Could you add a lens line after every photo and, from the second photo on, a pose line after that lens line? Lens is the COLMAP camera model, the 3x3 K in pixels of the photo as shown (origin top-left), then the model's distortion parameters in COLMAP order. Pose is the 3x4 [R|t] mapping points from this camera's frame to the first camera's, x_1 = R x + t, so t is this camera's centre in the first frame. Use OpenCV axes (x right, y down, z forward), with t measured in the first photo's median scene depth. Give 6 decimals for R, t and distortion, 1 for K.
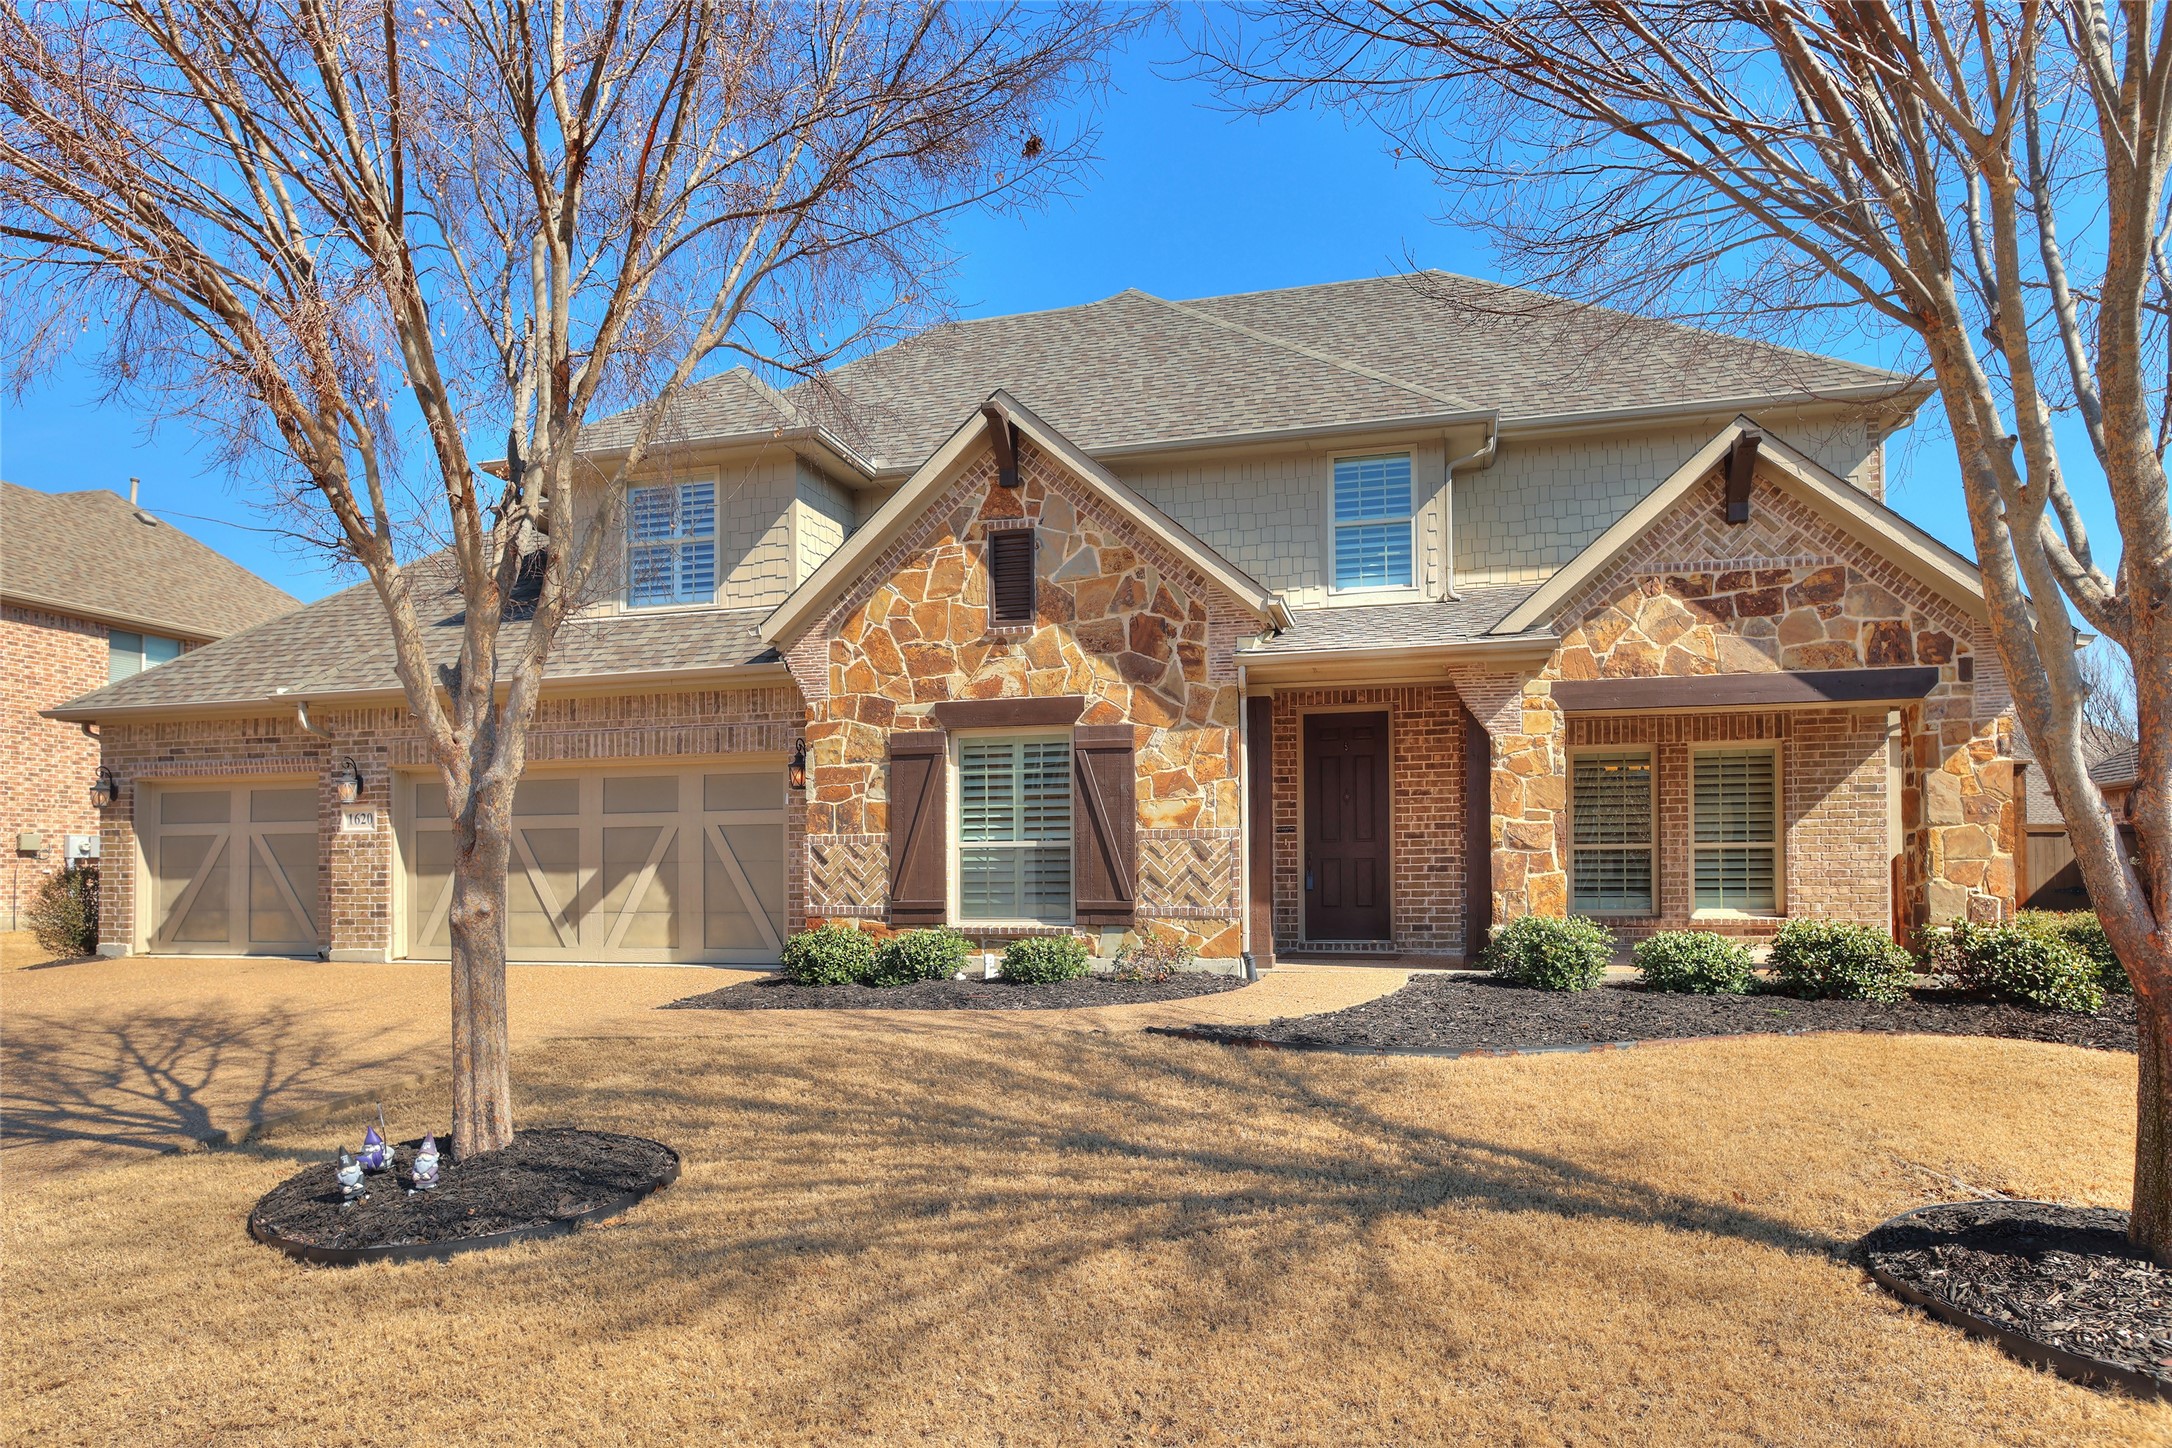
lens RADIAL K [[1249.4, 0, 1115.6], [0, 1249.4, 767.4], [0, 0, 1]] dist [-0.008603, 0.010189]
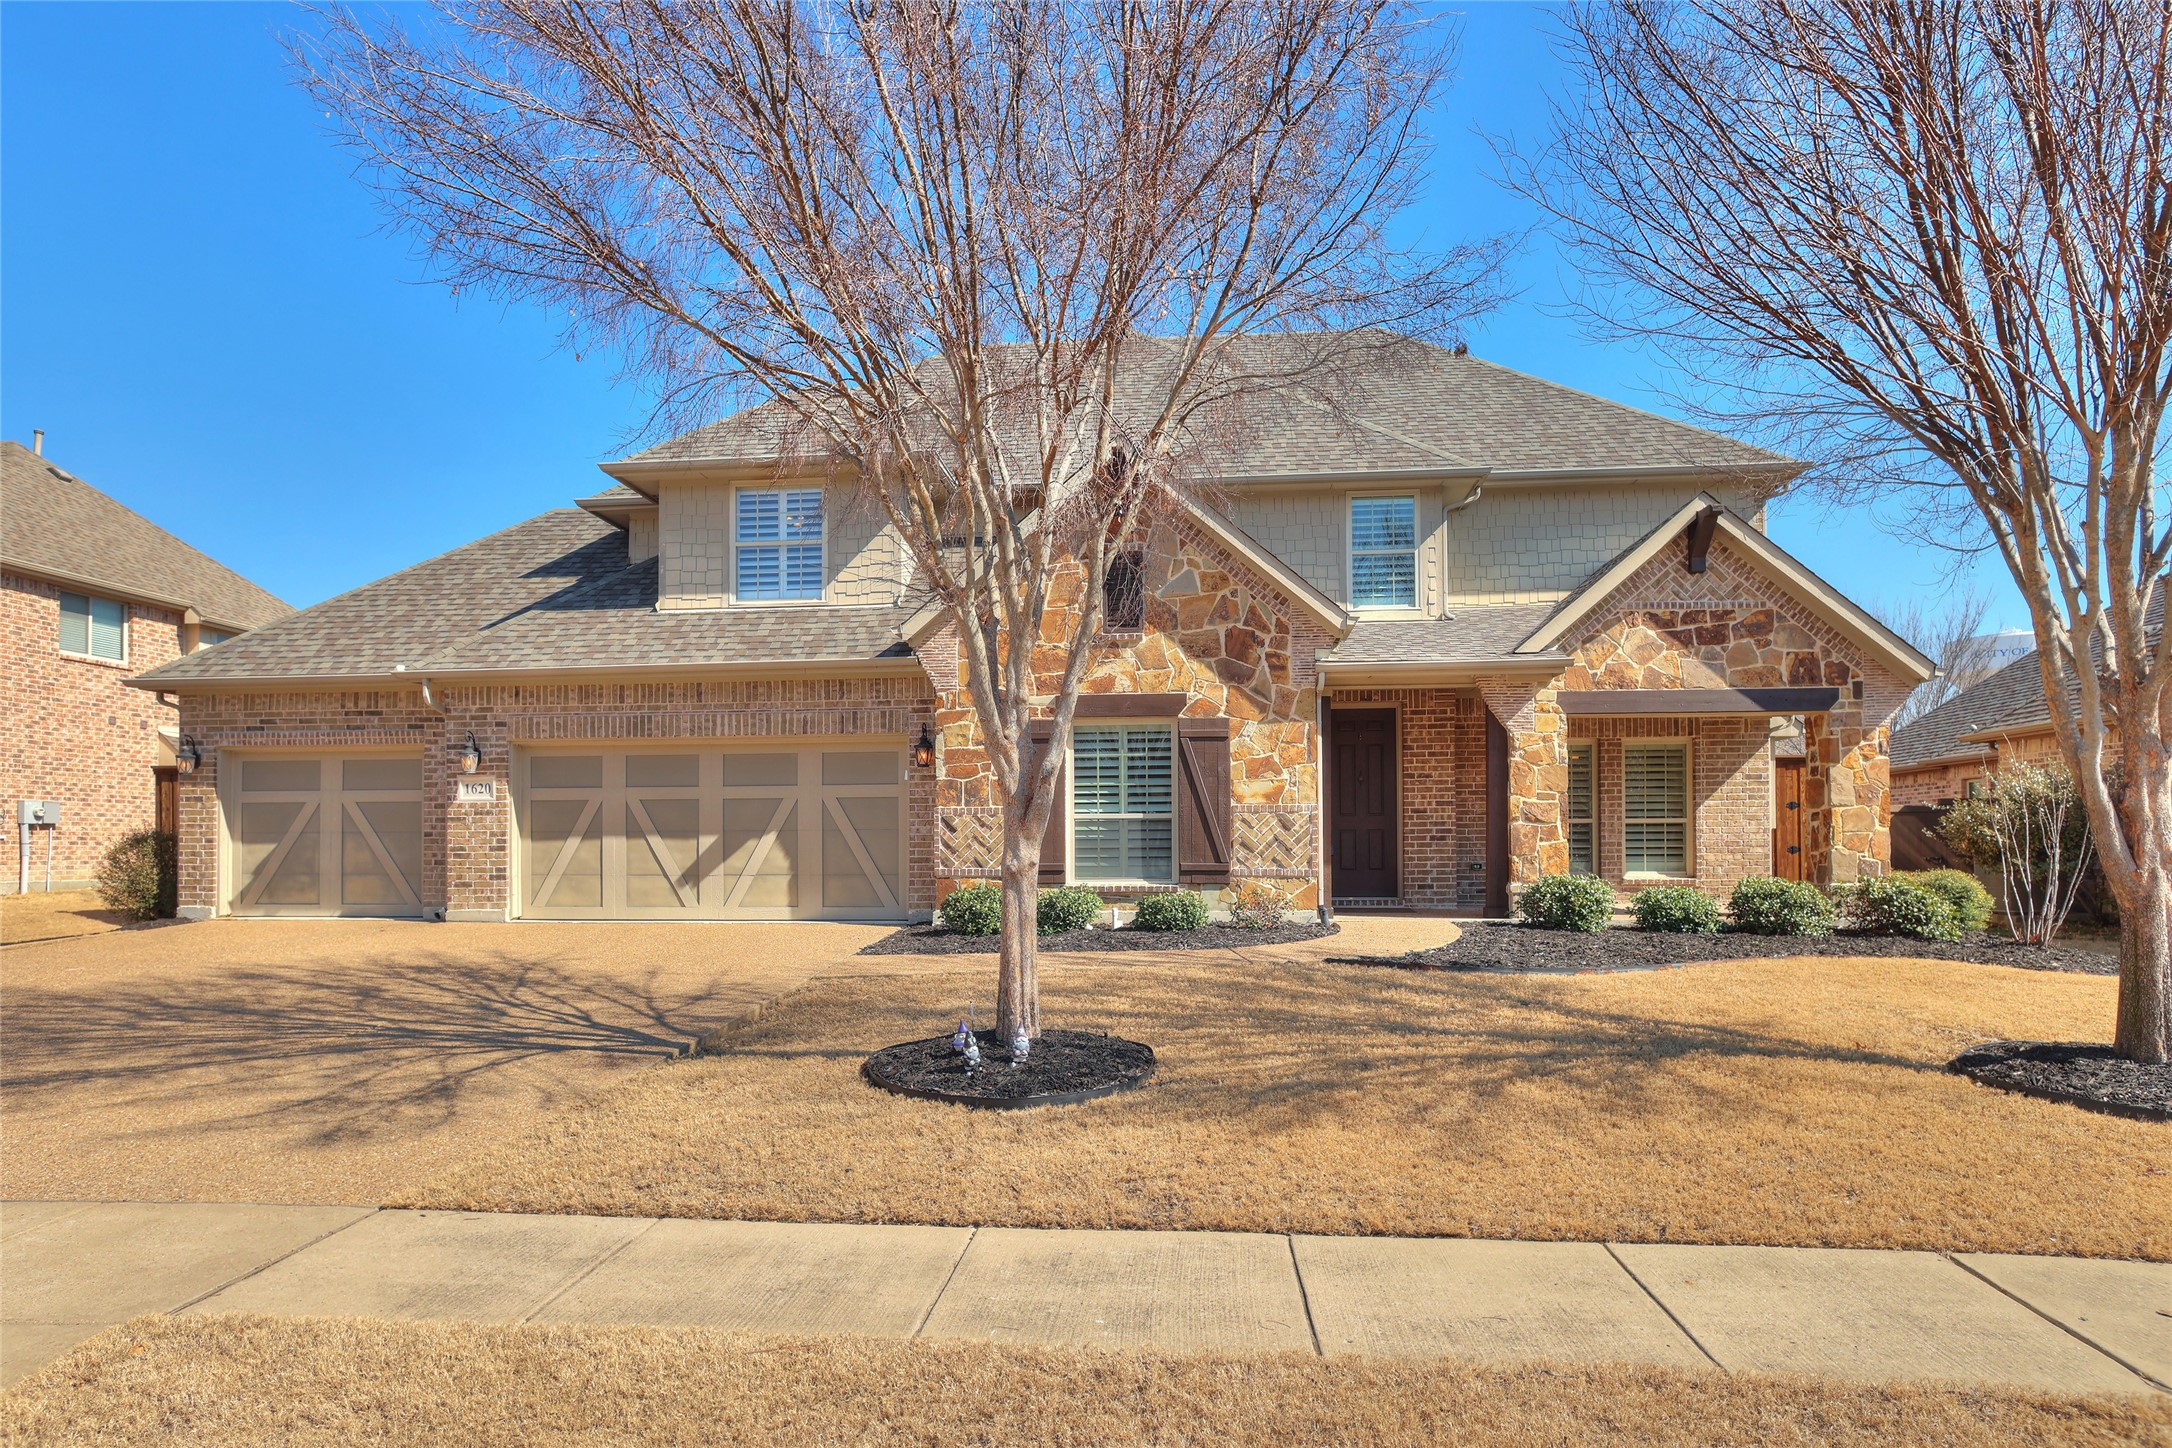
lens RADIAL K [[1249.4, 0, 1077.5], [0, 1249.4, 727.4], [0, 0, 1]] dist [-0.008603, 0.010189]
pose [[0.987675, 0.017647, 0.155520, -0.315455], [-0.015955, 0.999799, -0.012117, -0.007844], [-0.155702, 0.009486, 0.987758, -0.172467]]
